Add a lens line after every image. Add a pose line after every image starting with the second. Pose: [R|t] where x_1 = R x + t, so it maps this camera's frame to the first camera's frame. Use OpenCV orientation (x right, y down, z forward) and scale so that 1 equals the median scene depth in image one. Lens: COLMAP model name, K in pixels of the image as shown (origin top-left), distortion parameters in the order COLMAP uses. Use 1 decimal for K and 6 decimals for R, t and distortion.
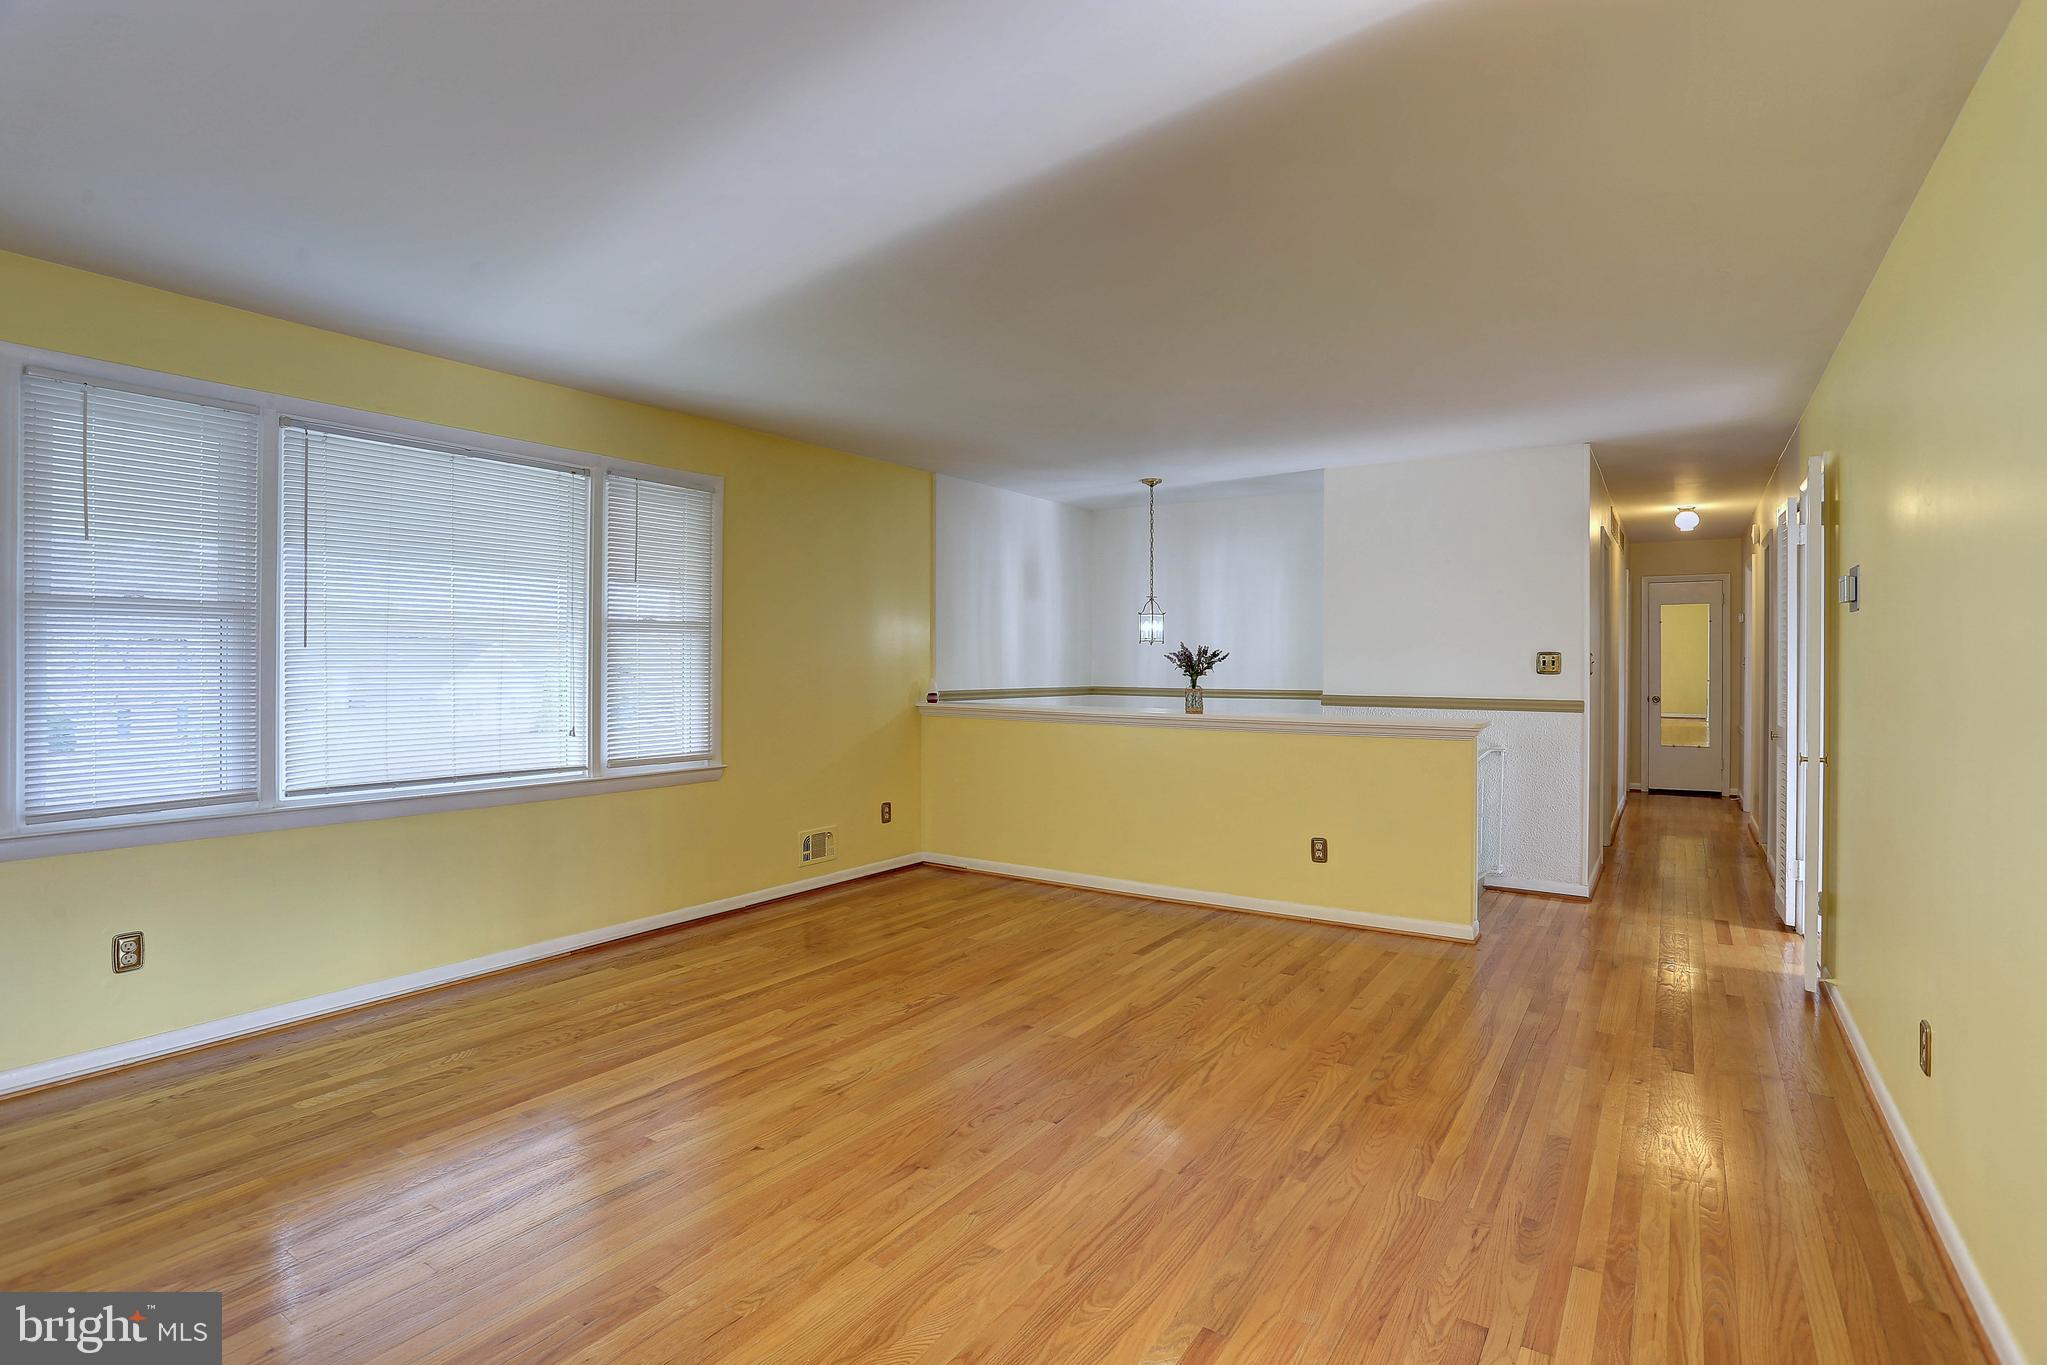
lens RADIAL K [[1009.5, 0, 995.2], [0, 1009.5, 661.0], [0, 0, 1]] dist [-0.056945, 0.021864]
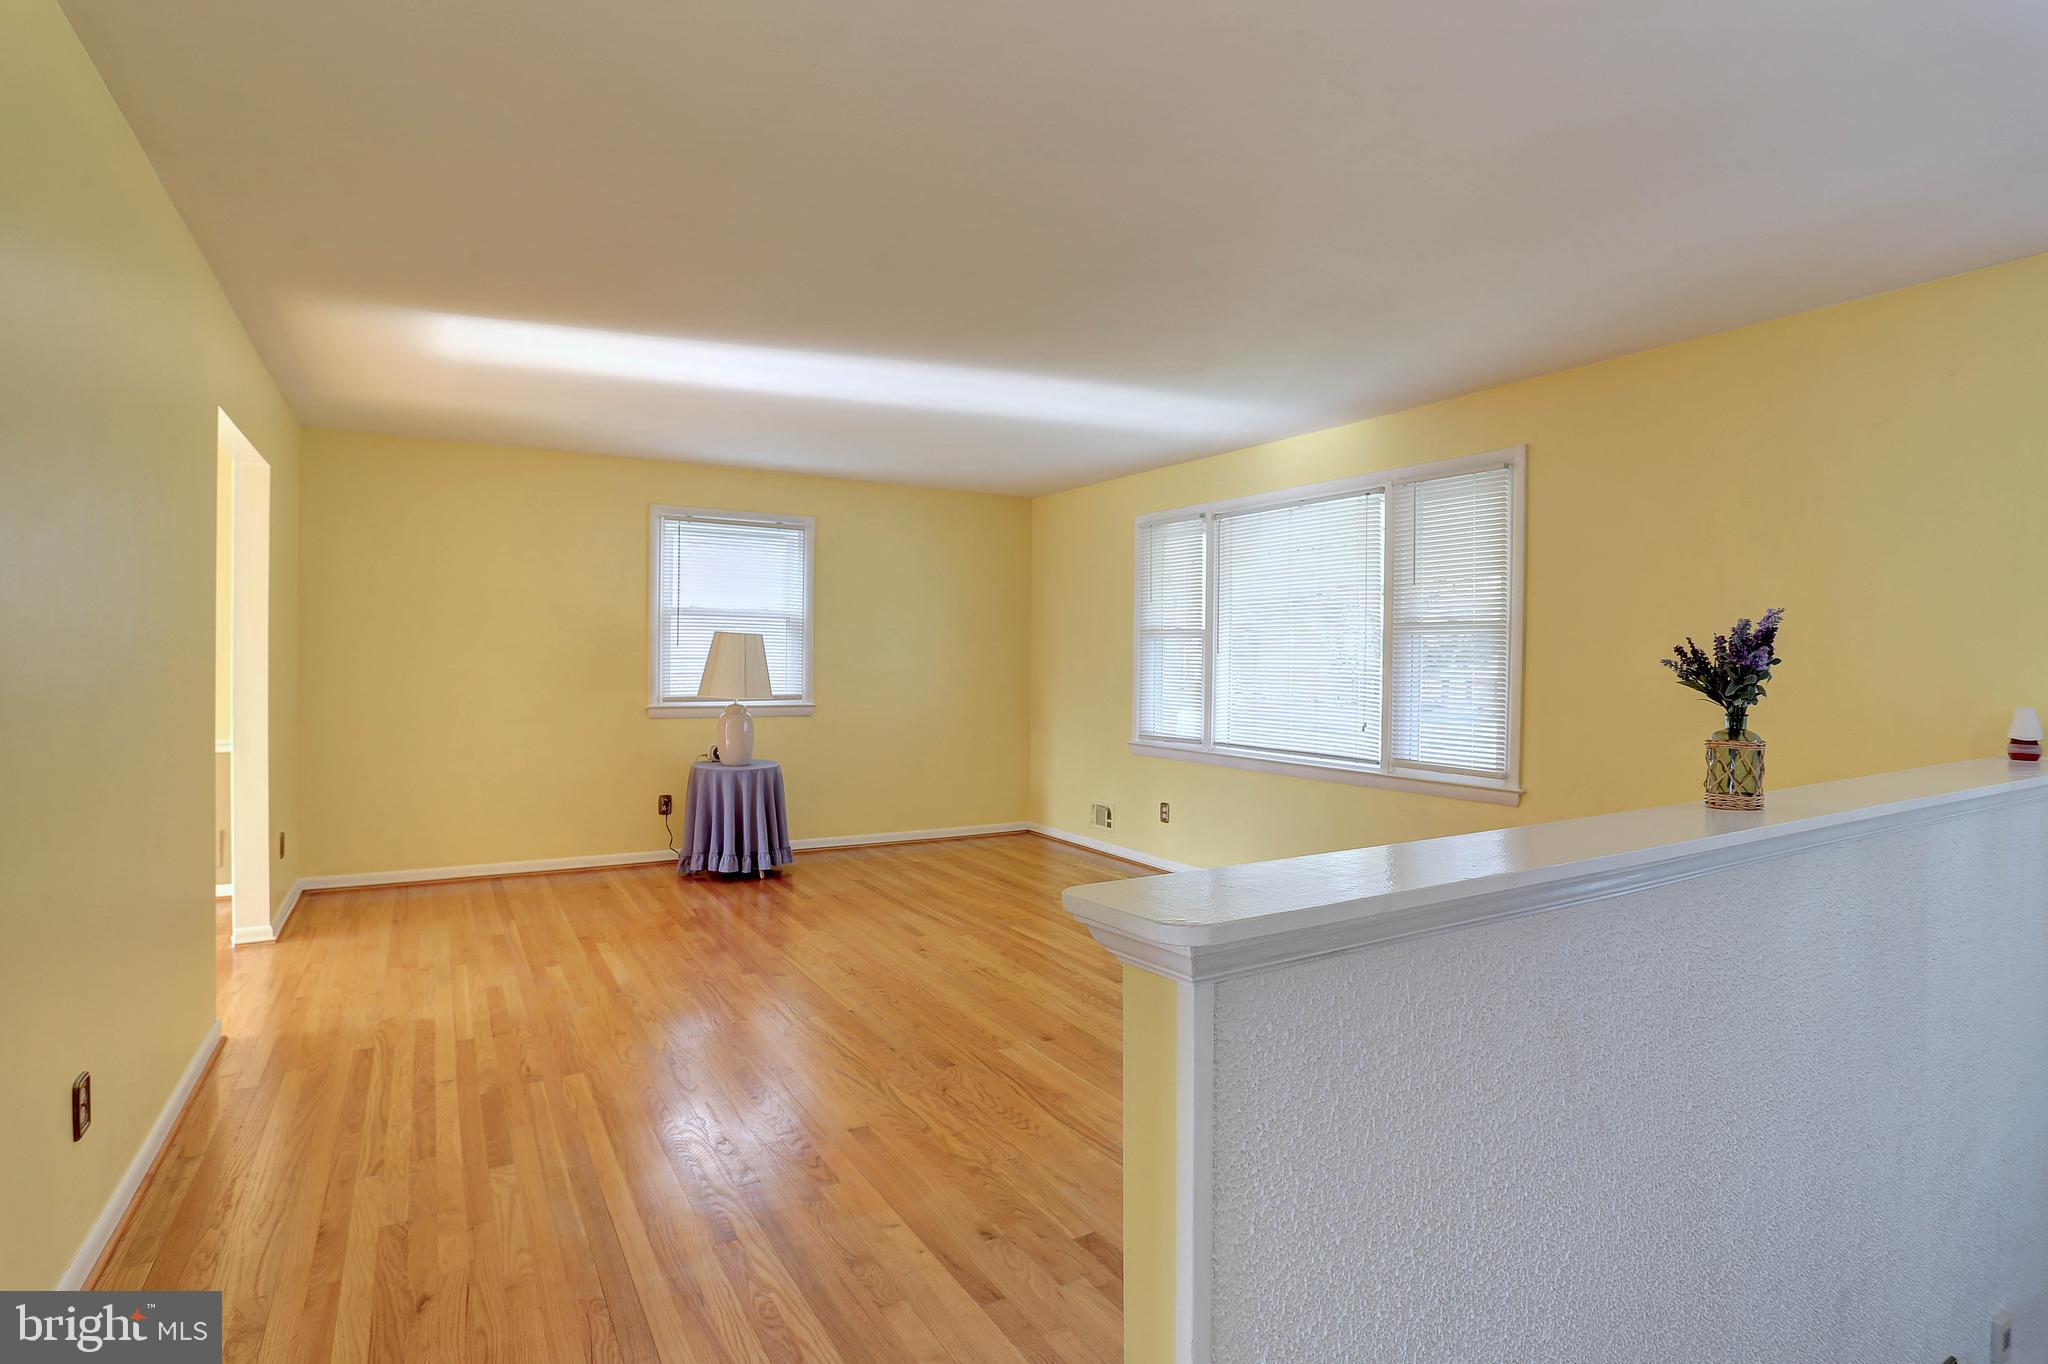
lens RADIAL K [[1010.0, 0, 1037.0], [0, 1010.0, 665.4], [0, 0, 1]] dist [-0.056945, 0.021864]
pose [[-0.404169, -0.001714, -0.914683, 0.866052], [-0.007840, 0.999968, 0.001590, 0.003802], [0.914651, 0.007814, -0.404169, 1.301728]]
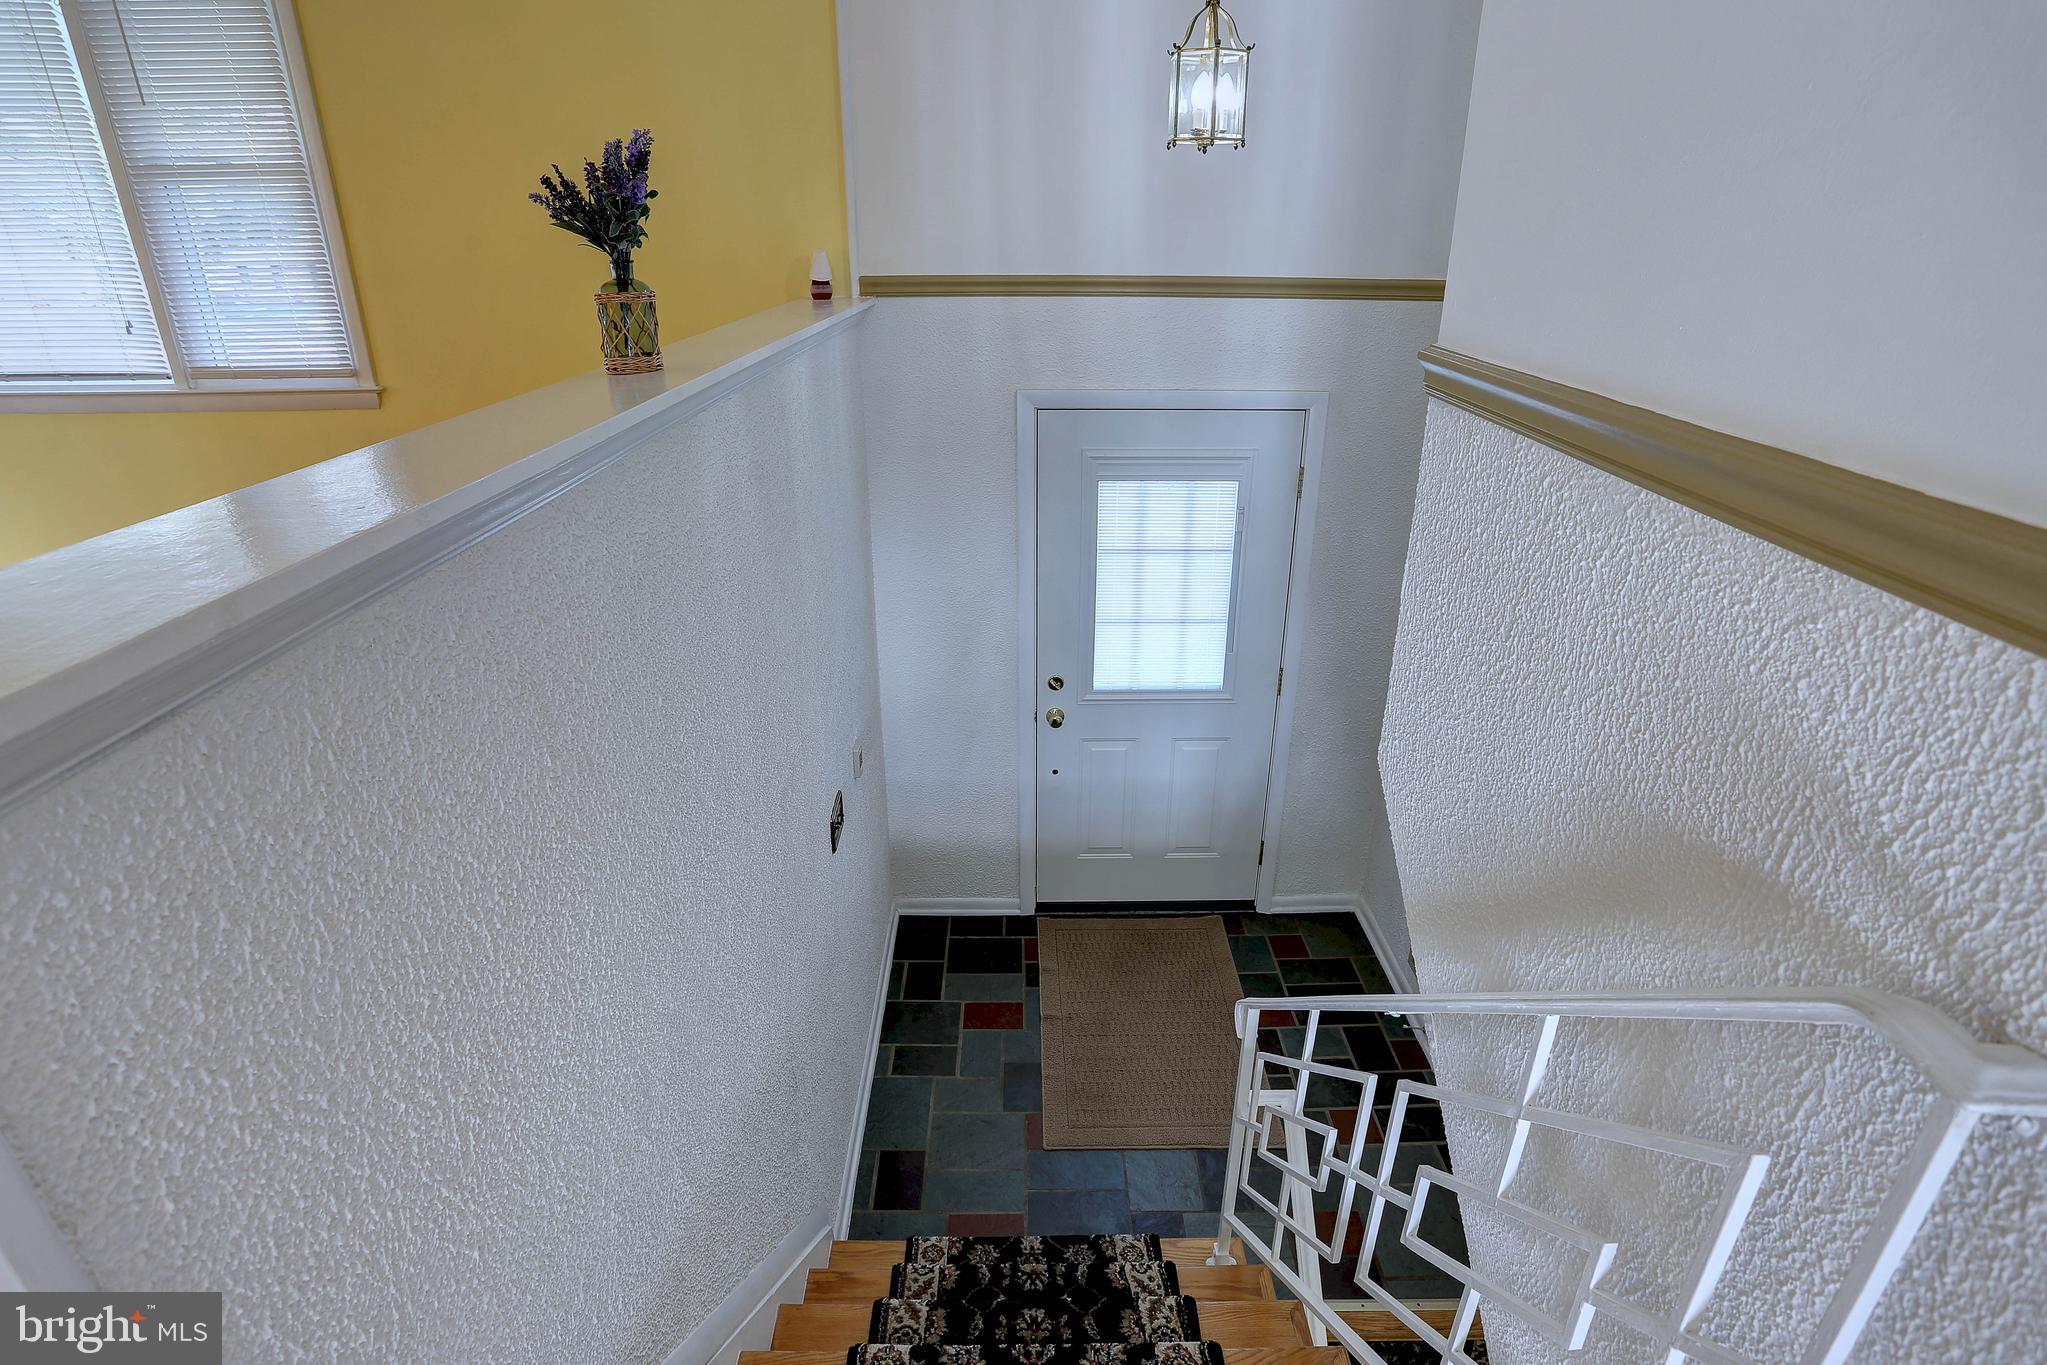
lens RADIAL K [[1009.5, 0, 999.7], [0, 1009.5, 658.9], [0, 0, 1]] dist [-0.056945, 0.021864]
pose [[0.559775, 0.319098, -0.764741, 0.751271], [0.011765, 0.919728, 0.392380, 0.017604], [0.828561, -0.228642, 0.511087, 1.298600]]
